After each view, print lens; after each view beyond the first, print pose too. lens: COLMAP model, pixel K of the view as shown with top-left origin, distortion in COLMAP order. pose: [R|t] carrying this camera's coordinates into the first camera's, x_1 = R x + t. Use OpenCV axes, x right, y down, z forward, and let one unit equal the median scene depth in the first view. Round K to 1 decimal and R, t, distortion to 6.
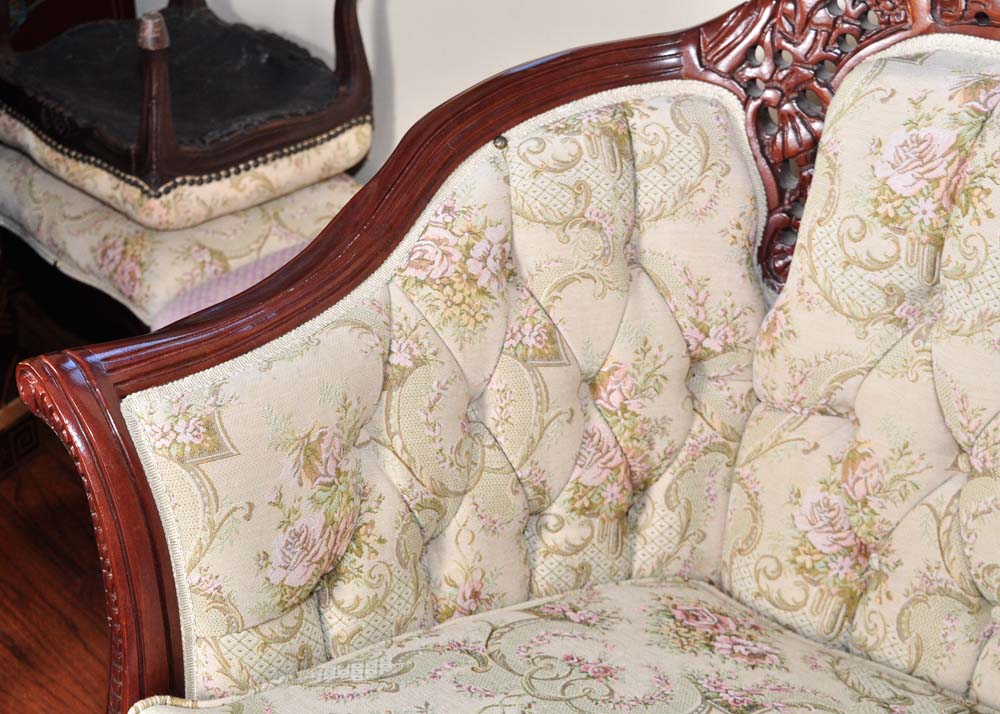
lens RADIAL K [[1905.8, 0, 467.0], [0, 1905.8, 353.6], [0, 0, 1]] dist [0.020122, 0.000000]
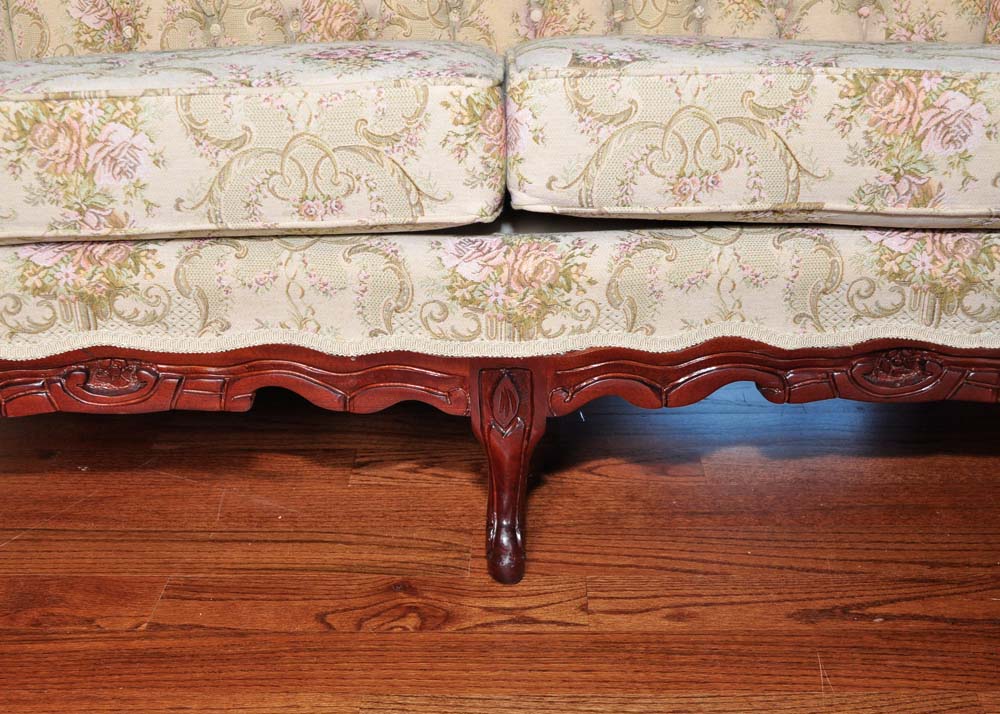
lens RADIAL K [[1178.4, 0, 507.5], [0, 1178.4, 357.5], [0, 0, 1]] dist [-0.059598, 0.000000]
pose [[0.651252, -0.320850, 0.687696, -0.319251], [0.391084, 0.918514, 0.058182, 0.420511], [-0.650326, 0.231056, 0.723664, 0.188238]]
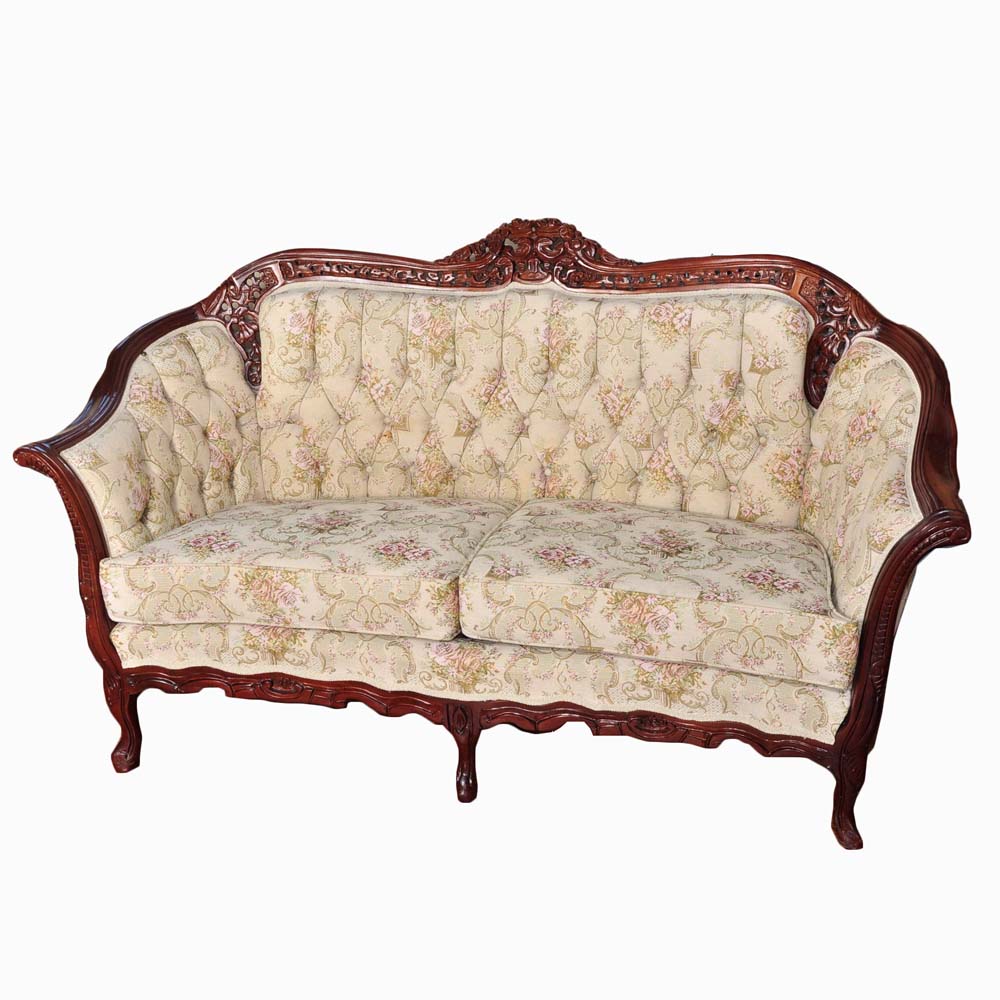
lens RADIAL K [[1151.6, 0, 557.2], [0, 1151.6, 498.3], [0, 0, 1]] dist [-0.089792, 0.000000]
pose [[0.789597, -0.256940, 0.557242, -0.466638], [0.318733, 0.947732, -0.014644, 0.288180], [-0.524353, 0.189174, 0.830221, -0.571846]]
